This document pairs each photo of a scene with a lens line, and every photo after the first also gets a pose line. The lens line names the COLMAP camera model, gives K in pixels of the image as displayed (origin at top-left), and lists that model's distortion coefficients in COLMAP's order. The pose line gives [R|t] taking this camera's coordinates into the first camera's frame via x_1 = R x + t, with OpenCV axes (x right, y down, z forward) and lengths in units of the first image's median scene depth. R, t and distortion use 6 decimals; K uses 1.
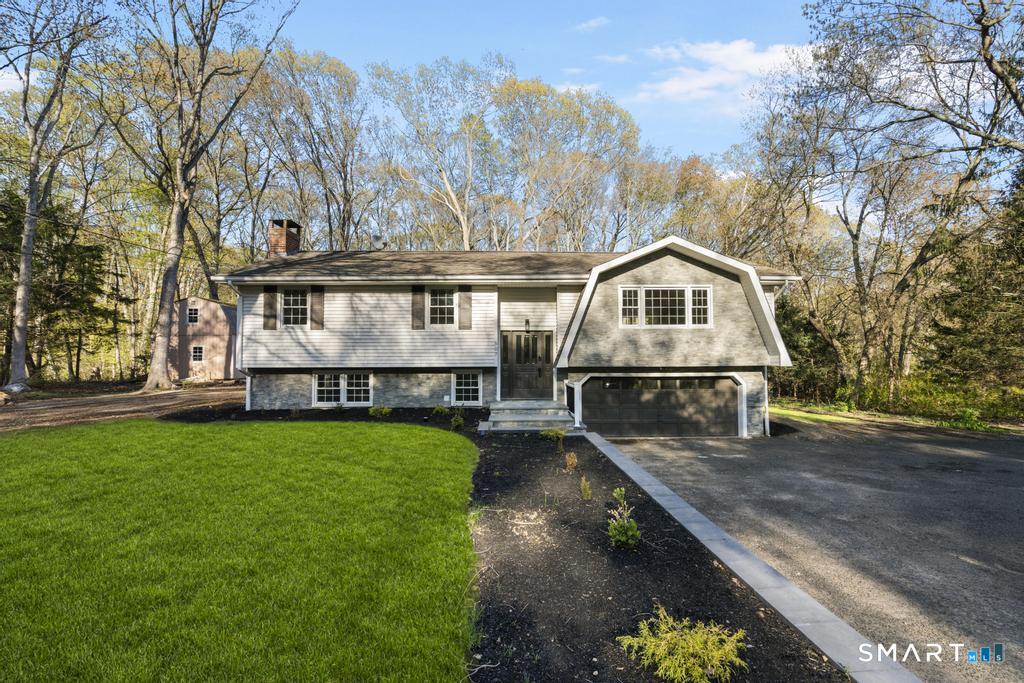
lens RADIAL K [[463.3, 0, 511.3], [0, 463.3, 342.7], [0, 0, 1]] dist [0.000650, 0.000273]
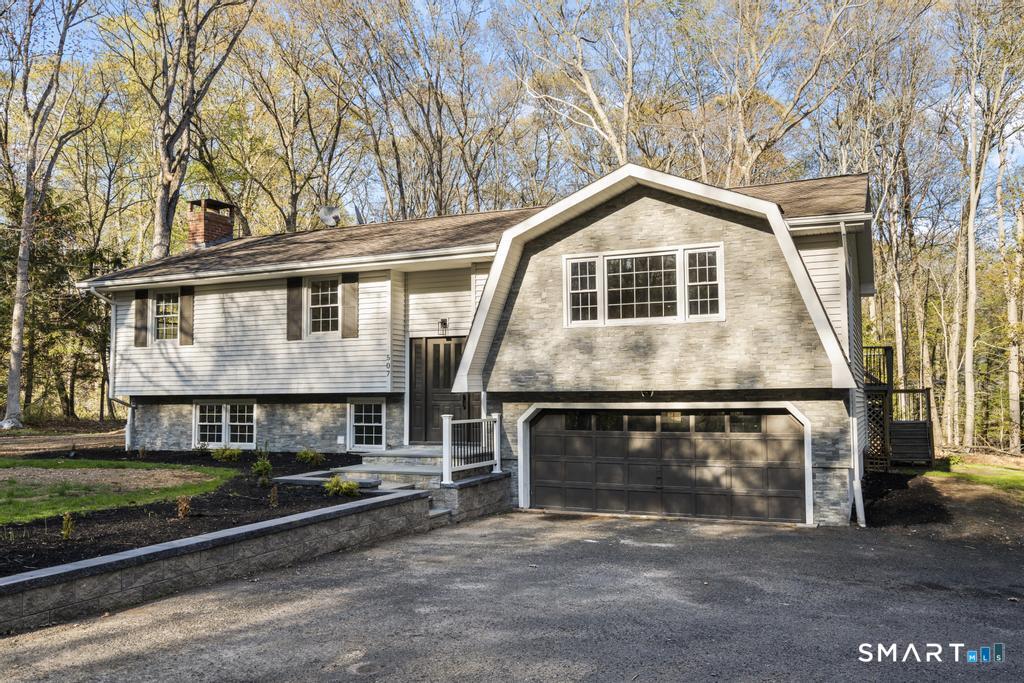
lens RADIAL K [[826.7, 0, 516.0], [0, 826.7, 342.6], [0, 0, 1]] dist [0.001448, 0.009865]
pose [[0.909662, -0.031051, -0.414187, 0.613031], [0.019568, 0.999298, -0.031940, 0.021795], [0.414888, 0.020950, 0.909631, 0.000241]]
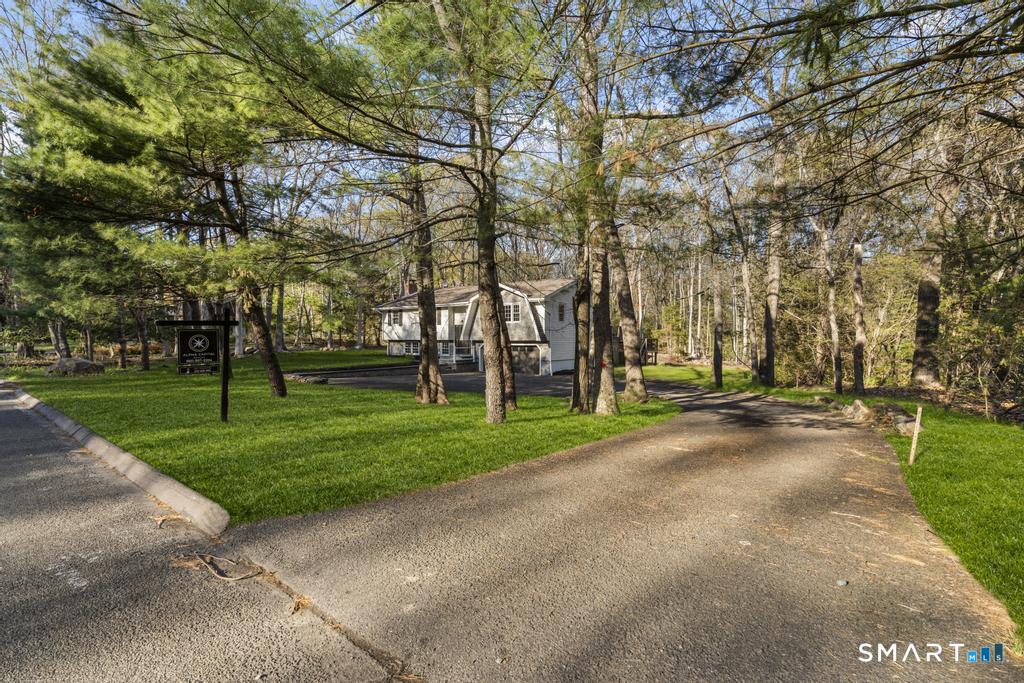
lens RADIAL K [[462.5, 0, 516.2], [0, 462.5, 340.7], [0, 0, 1]] dist [-0.000694, 0.000783]
pose [[0.796679, 0.006745, -0.604365, 1.718033], [0.020062, 0.999092, 0.037596, -0.028503], [0.604069, -0.042077, 0.795820, -0.730843]]
